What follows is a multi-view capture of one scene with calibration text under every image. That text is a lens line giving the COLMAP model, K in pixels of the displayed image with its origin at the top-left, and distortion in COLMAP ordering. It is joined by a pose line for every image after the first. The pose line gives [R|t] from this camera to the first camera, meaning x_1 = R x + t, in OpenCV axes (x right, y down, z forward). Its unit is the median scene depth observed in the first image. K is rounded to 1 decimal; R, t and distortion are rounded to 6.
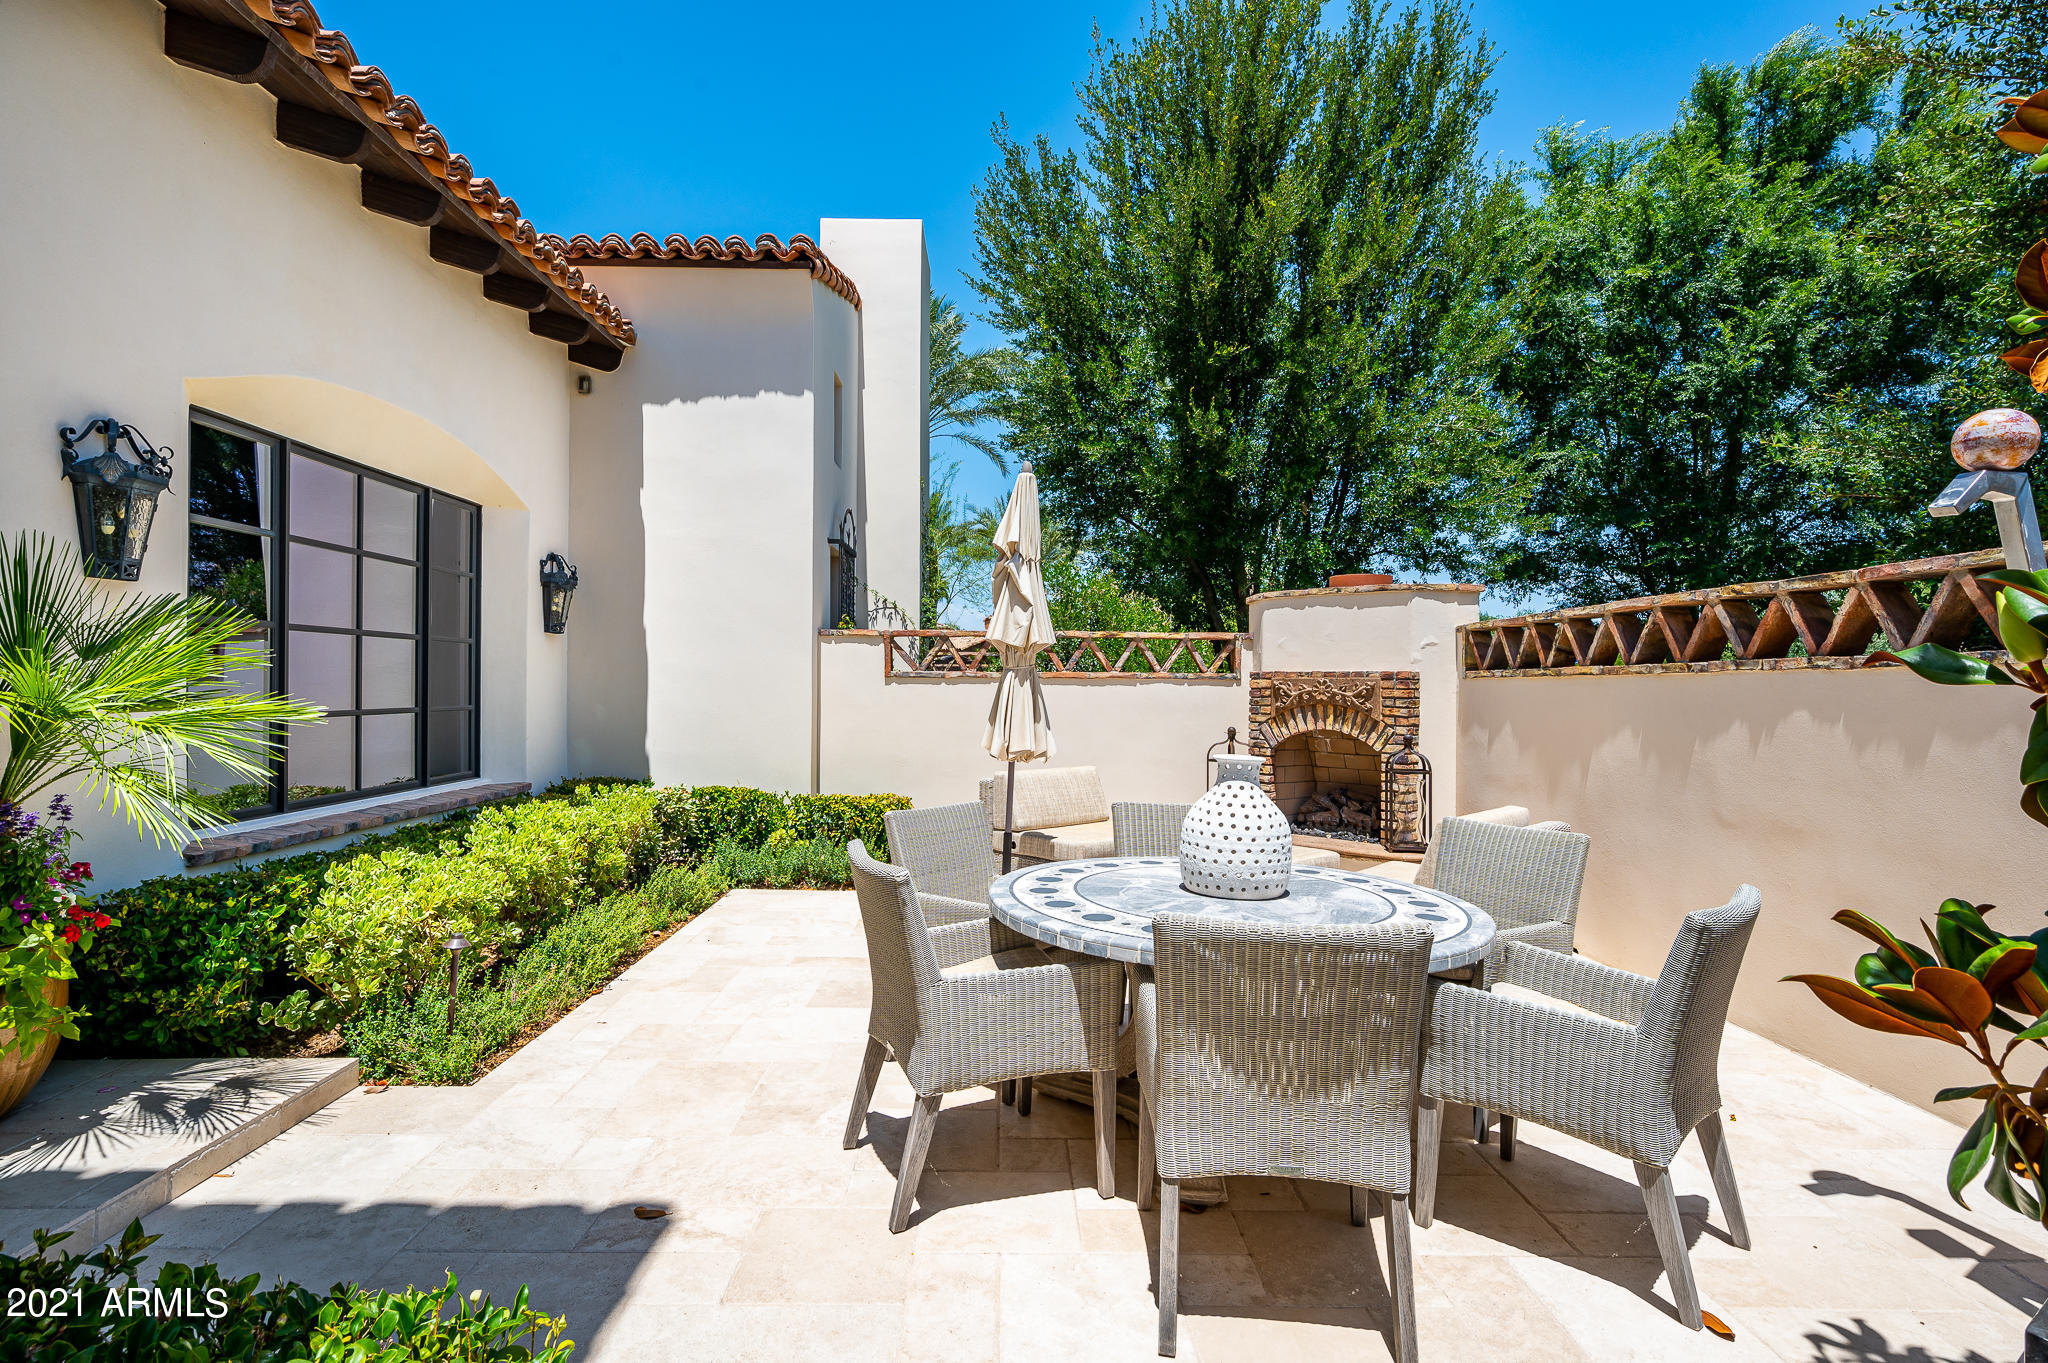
lens RADIAL K [[1086.6, 0, 1024.0], [0, 1086.6, 681.5], [0, 0, 1]] dist [-0.000325, -0.000098]
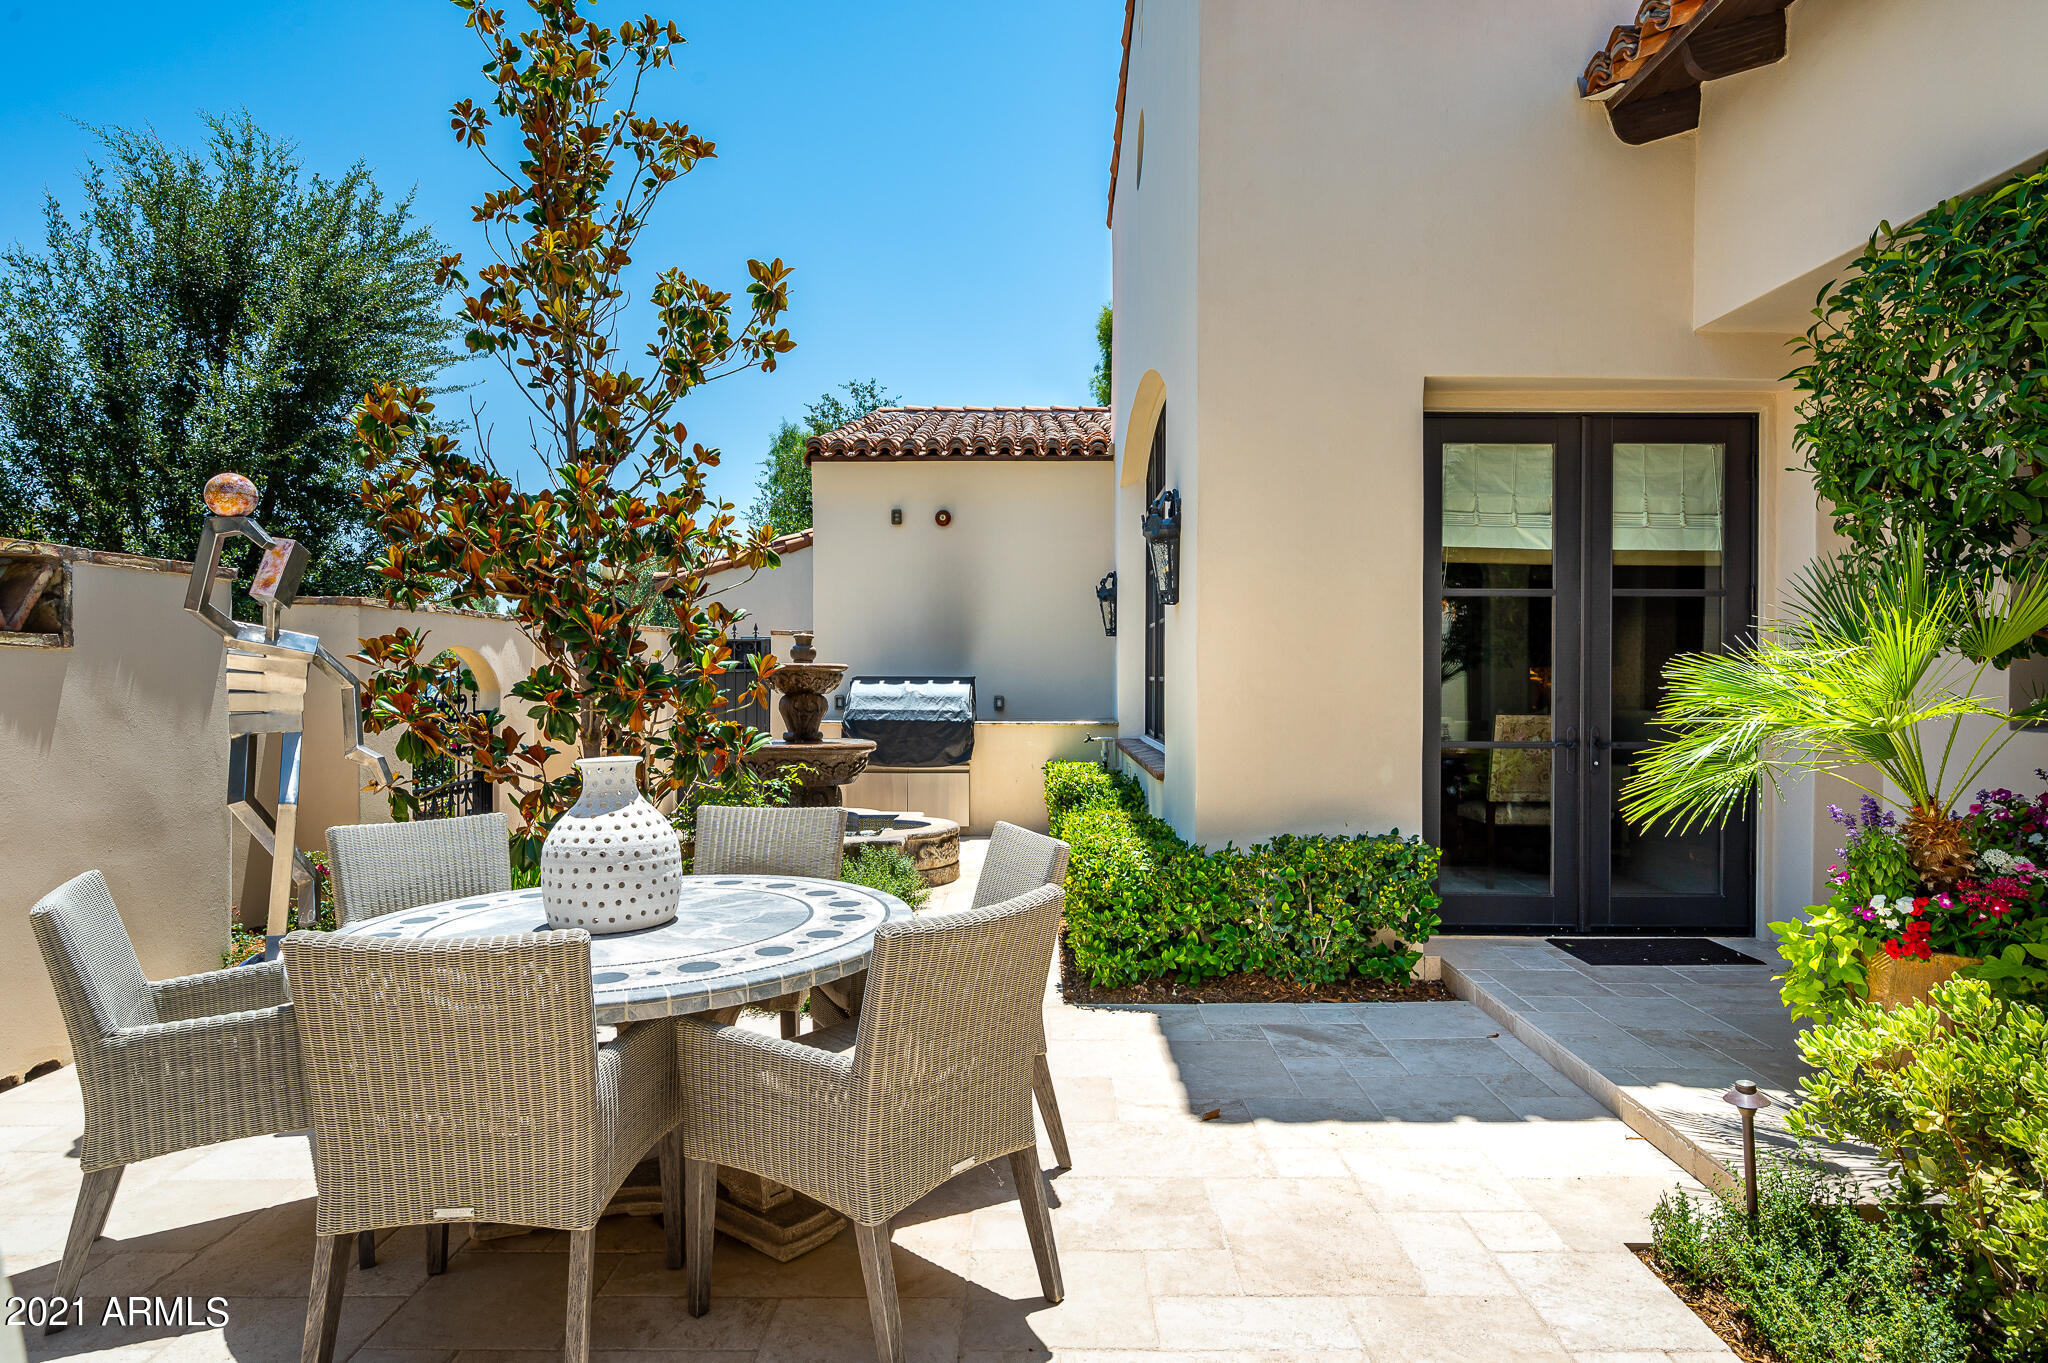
lens RADIAL K [[1219.8, 0, 1024.0], [0, 1219.8, 681.5], [0, 0, 1]] dist [-0.002296, 0.000013]
pose [[-0.999602, -0.007158, 0.027293, -0.167254], [-0.006980, 0.999954, 0.006621, -0.002039], [-0.027339, 0.006428, -0.999606, 2.346351]]
